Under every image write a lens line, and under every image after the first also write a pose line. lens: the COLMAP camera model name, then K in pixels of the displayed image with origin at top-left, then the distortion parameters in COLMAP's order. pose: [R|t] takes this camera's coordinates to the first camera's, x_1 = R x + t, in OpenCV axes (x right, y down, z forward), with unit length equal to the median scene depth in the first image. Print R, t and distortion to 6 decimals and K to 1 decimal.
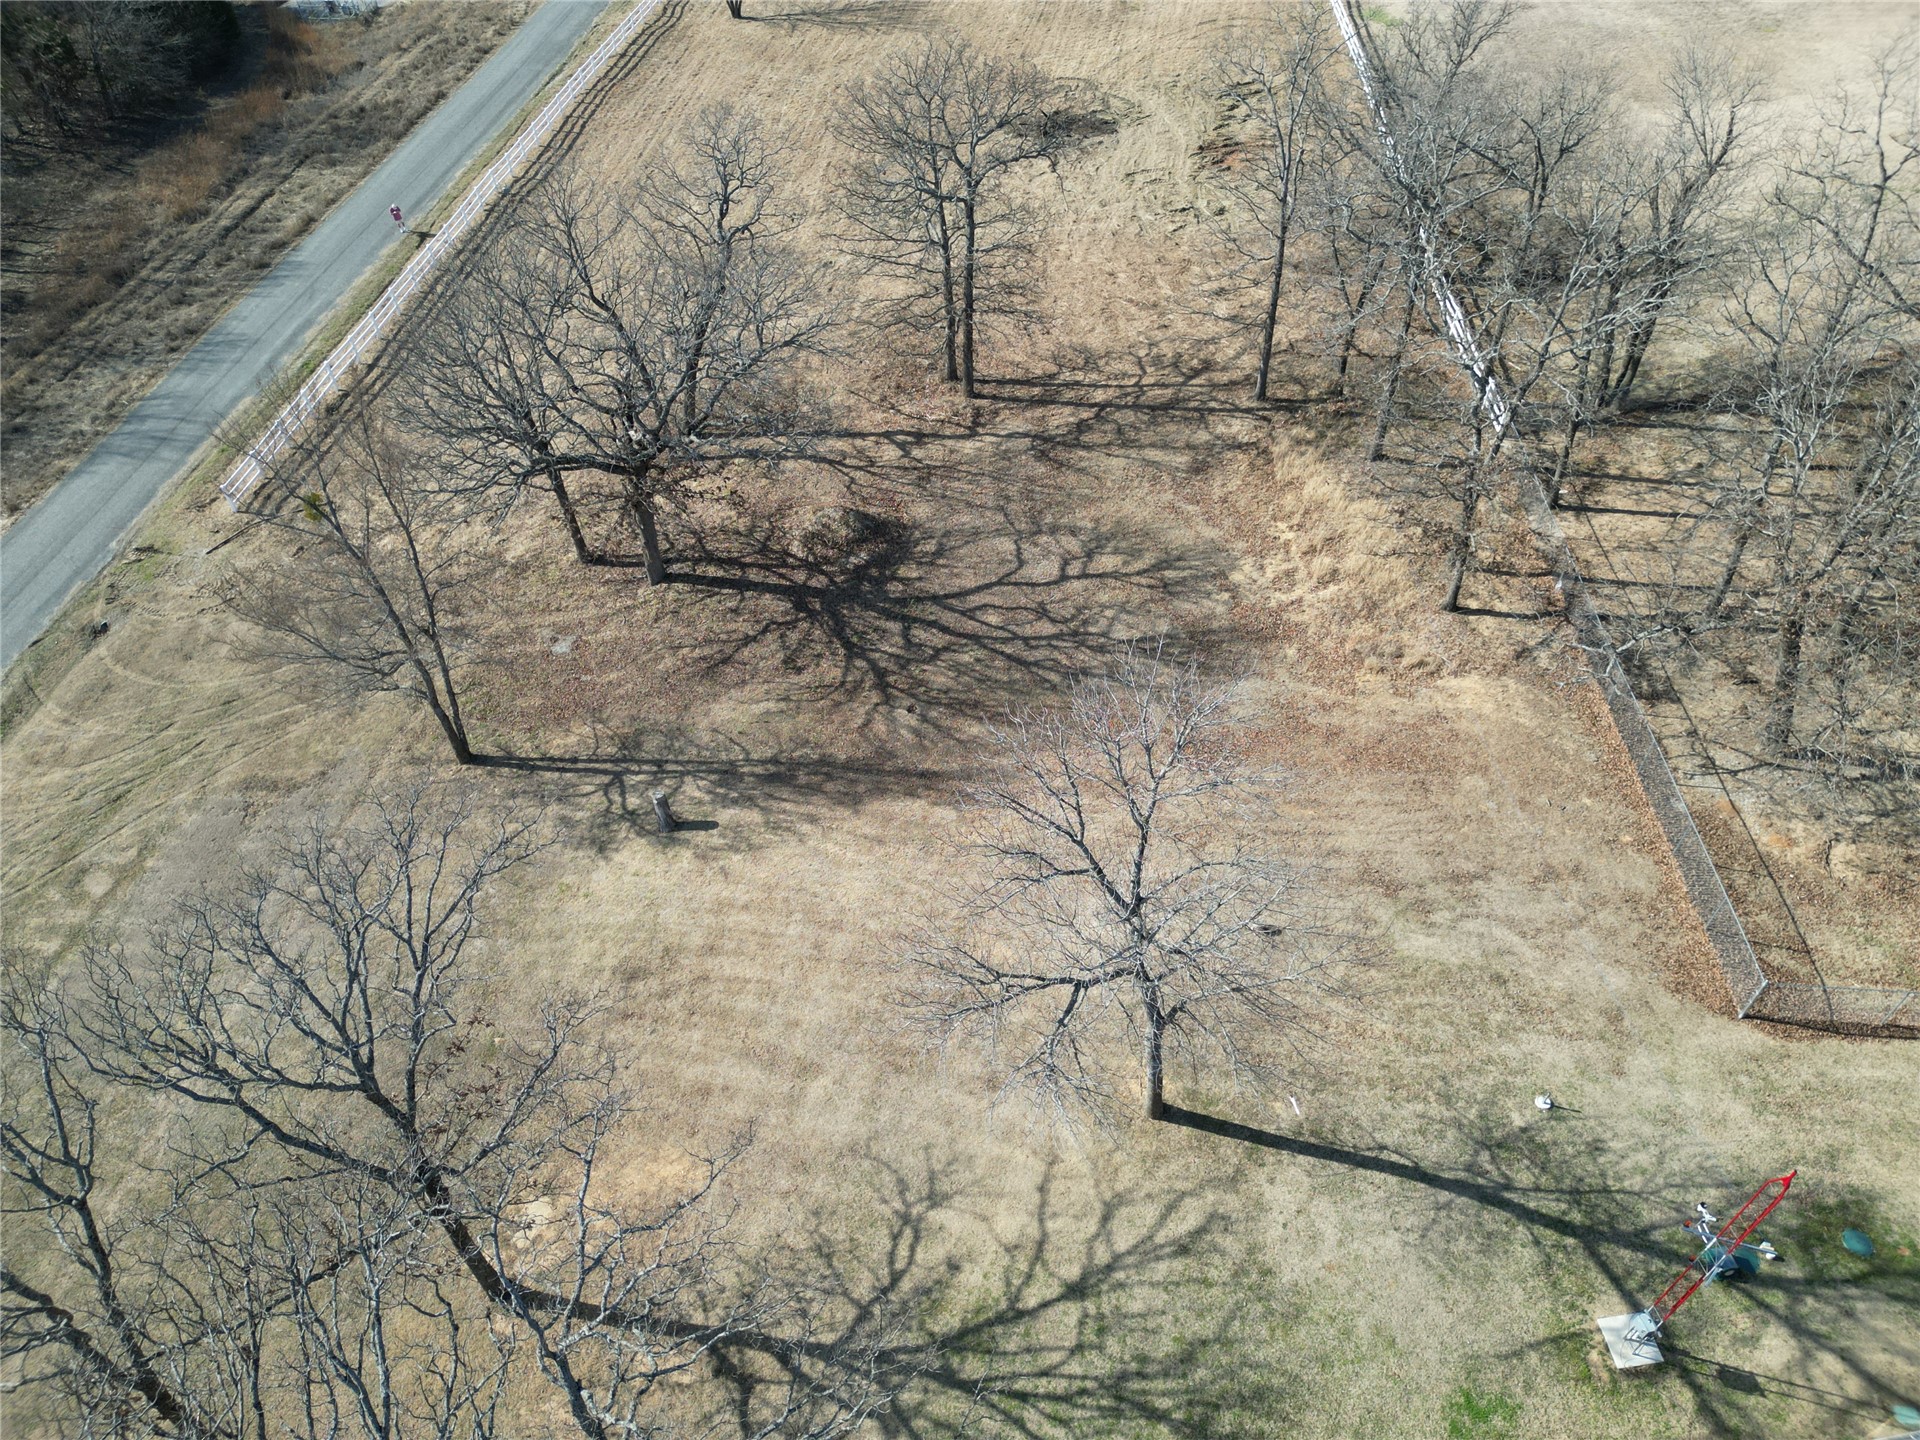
lens RADIAL K [[1327.9, 0, 975.5], [0, 1327.9, 717.8], [0, 0, 1]] dist [0.037142, -0.027495]
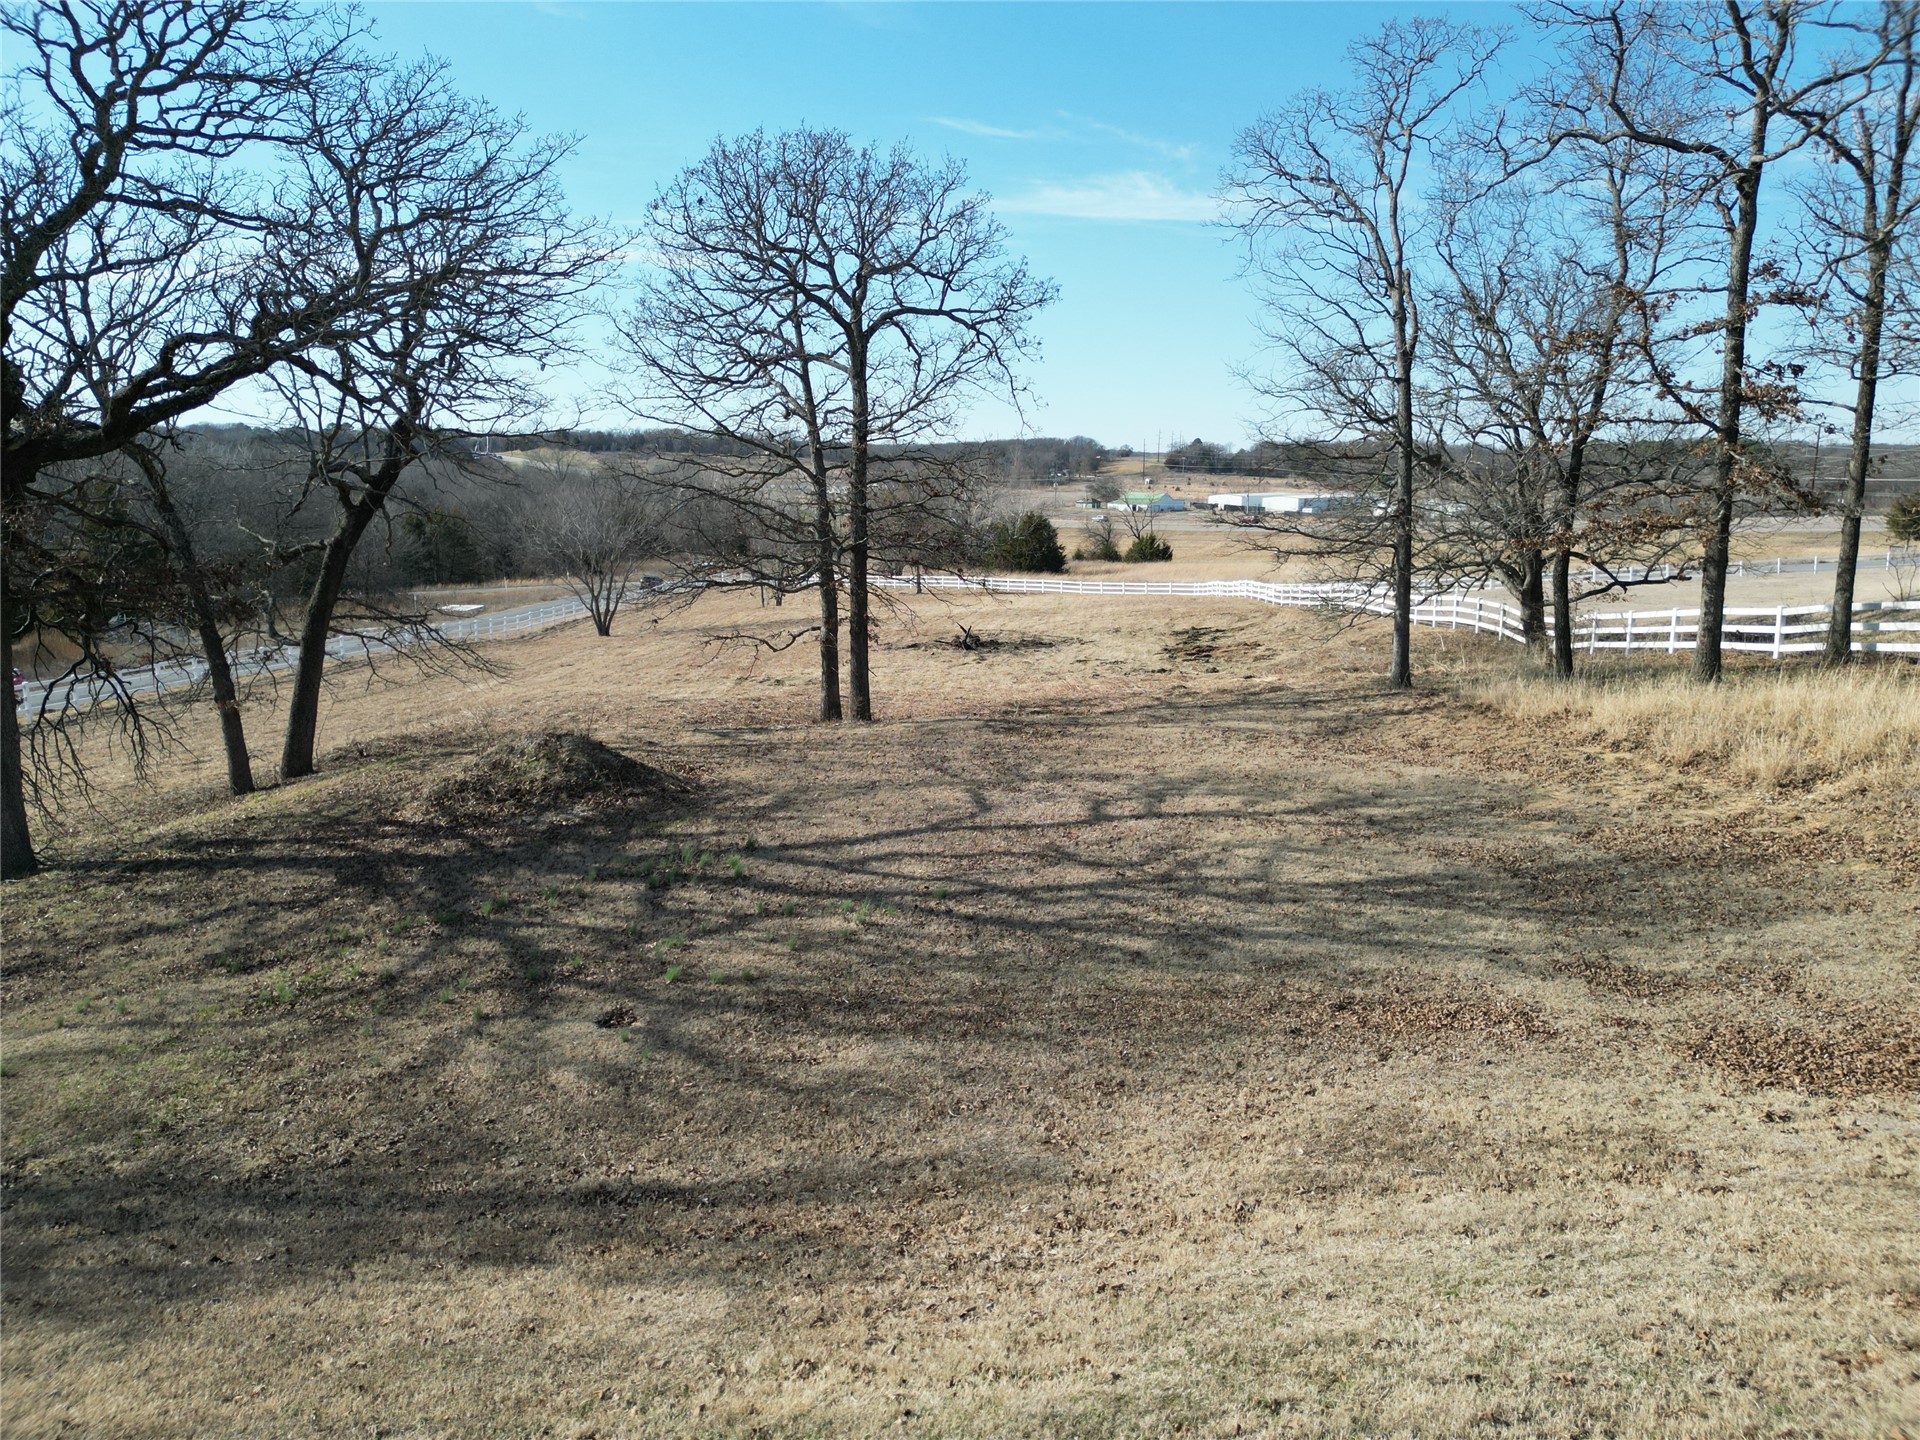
lens RADIAL K [[1327.9, 0, 970.3], [0, 1327.9, 717.6], [0, 0, 1]] dist [0.037142, -0.027495]
pose [[0.997714, -0.007229, 0.067191, 0.003982], [0.045498, 0.807021, -0.588768, 0.097028], [-0.049968, 0.590479, 0.805505, 0.703366]]
